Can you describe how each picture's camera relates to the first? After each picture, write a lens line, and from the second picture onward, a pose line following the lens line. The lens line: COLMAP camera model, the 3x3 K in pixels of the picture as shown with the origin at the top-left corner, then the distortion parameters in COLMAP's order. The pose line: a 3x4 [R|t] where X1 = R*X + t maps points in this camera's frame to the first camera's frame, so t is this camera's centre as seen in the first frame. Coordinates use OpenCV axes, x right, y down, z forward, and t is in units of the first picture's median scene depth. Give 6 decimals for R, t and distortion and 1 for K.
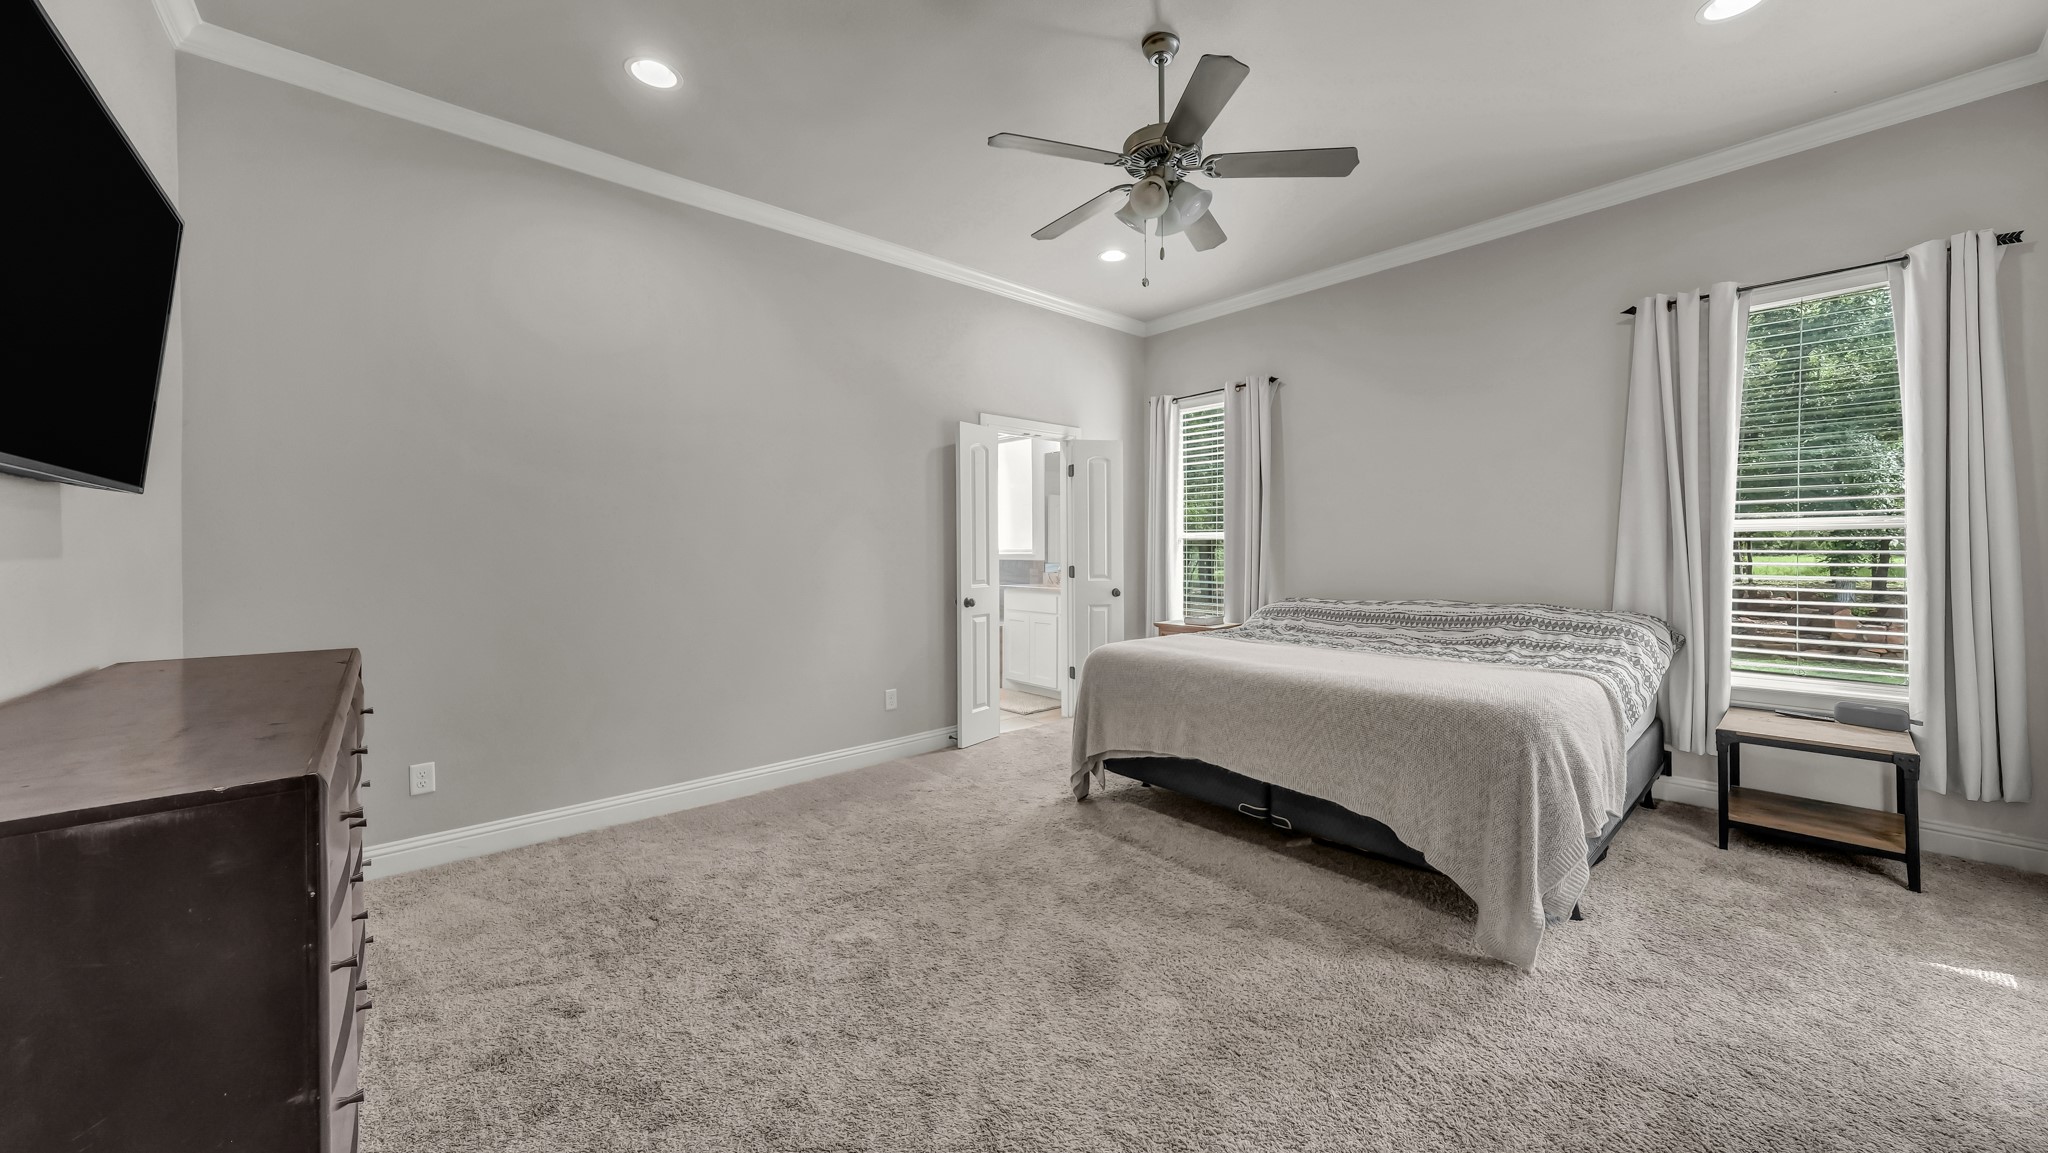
lens RADIAL K [[692.9, 0, 1024.3], [0, 692.9, 572.4], [0, 0, 1]] dist [0.000646, 0.000317]
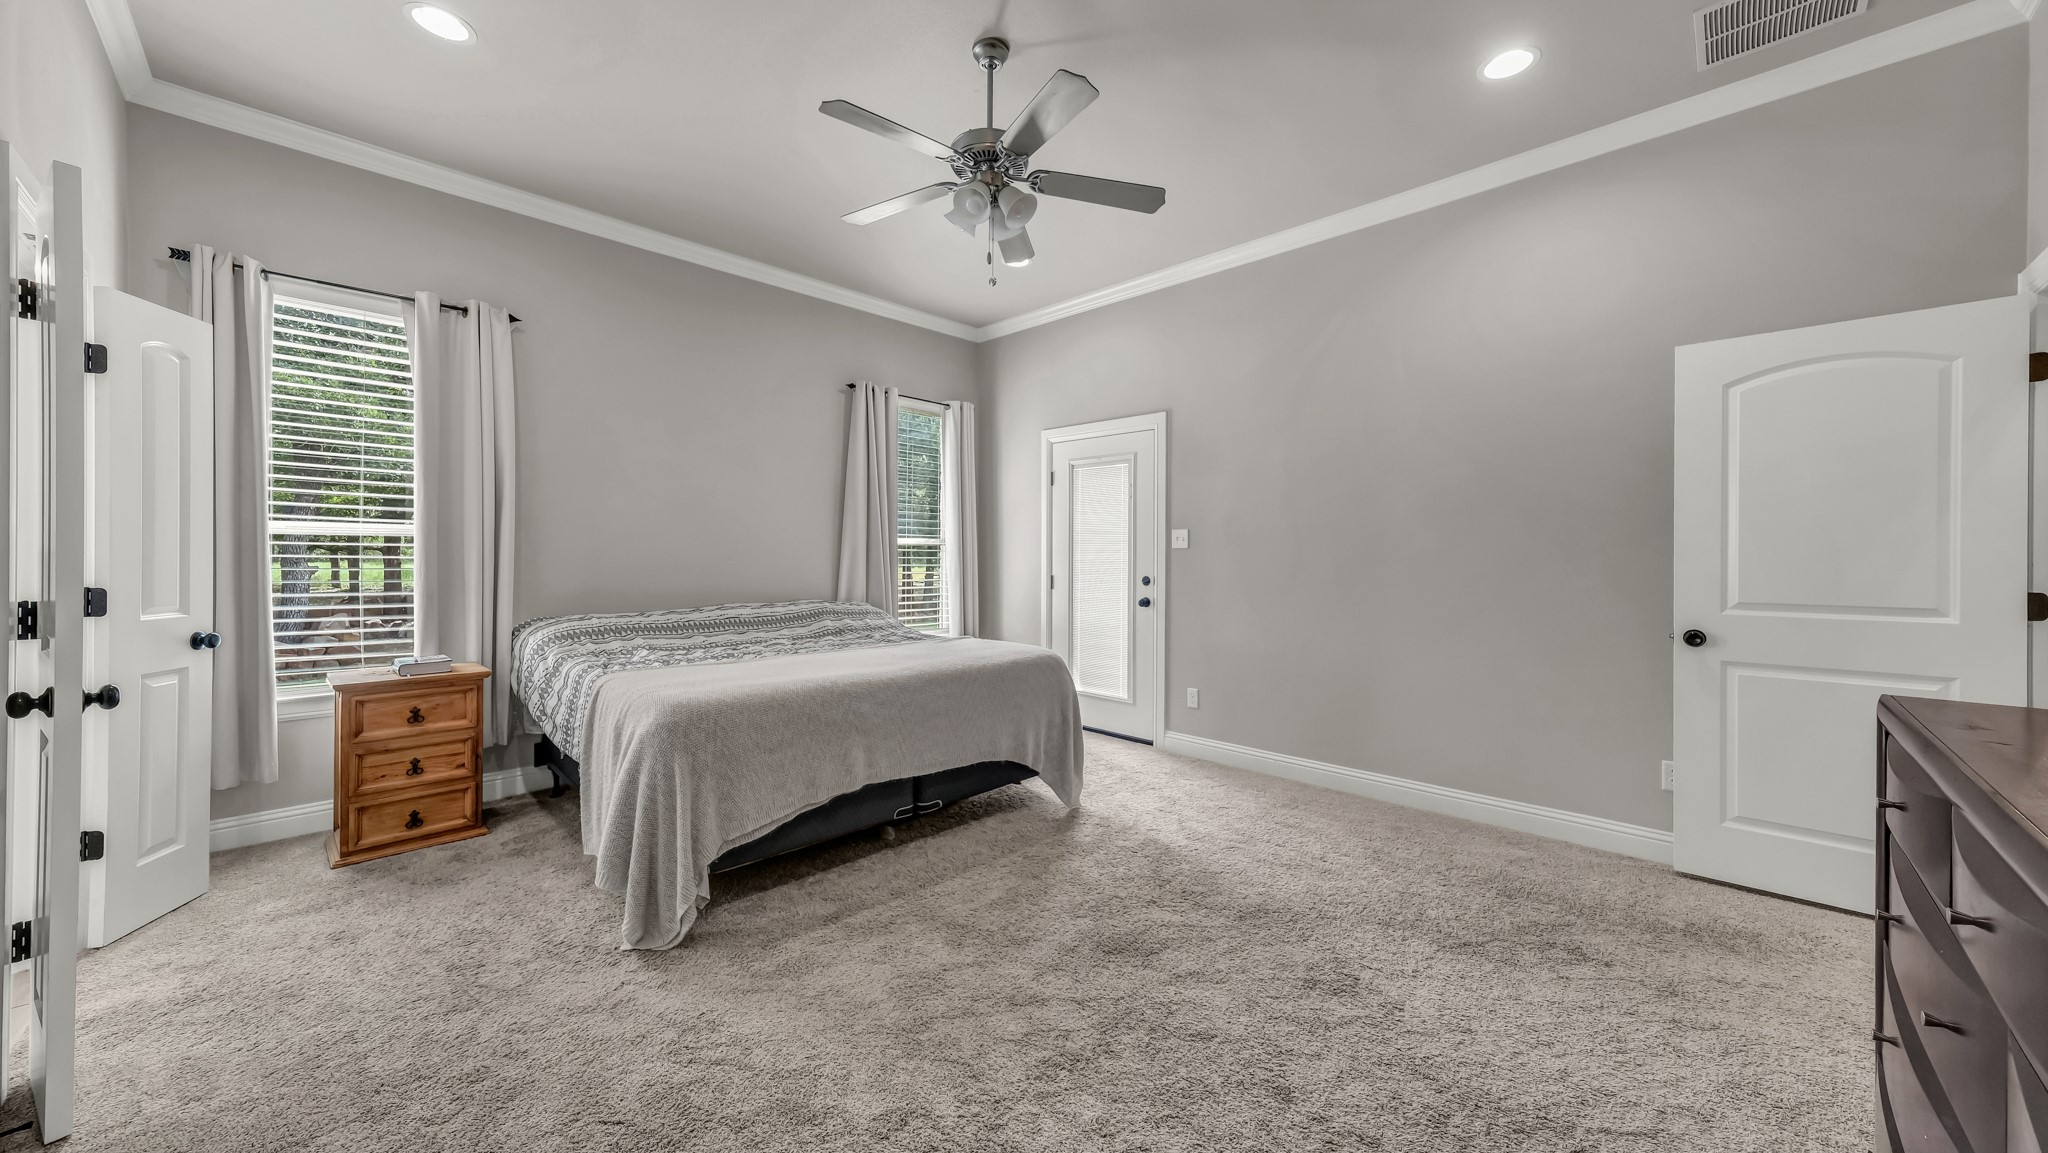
lens RADIAL K [[713.5, 0, 1040.2], [0, 713.5, 567.1], [0, 0, 1]] dist [0.014898, 0.000157]
pose [[-0.042261, -0.012705, 0.999026, -0.680570], [0.026404, 0.999556, 0.013829, -0.022577], [-0.998758, 0.026963, -0.041907, 0.785939]]
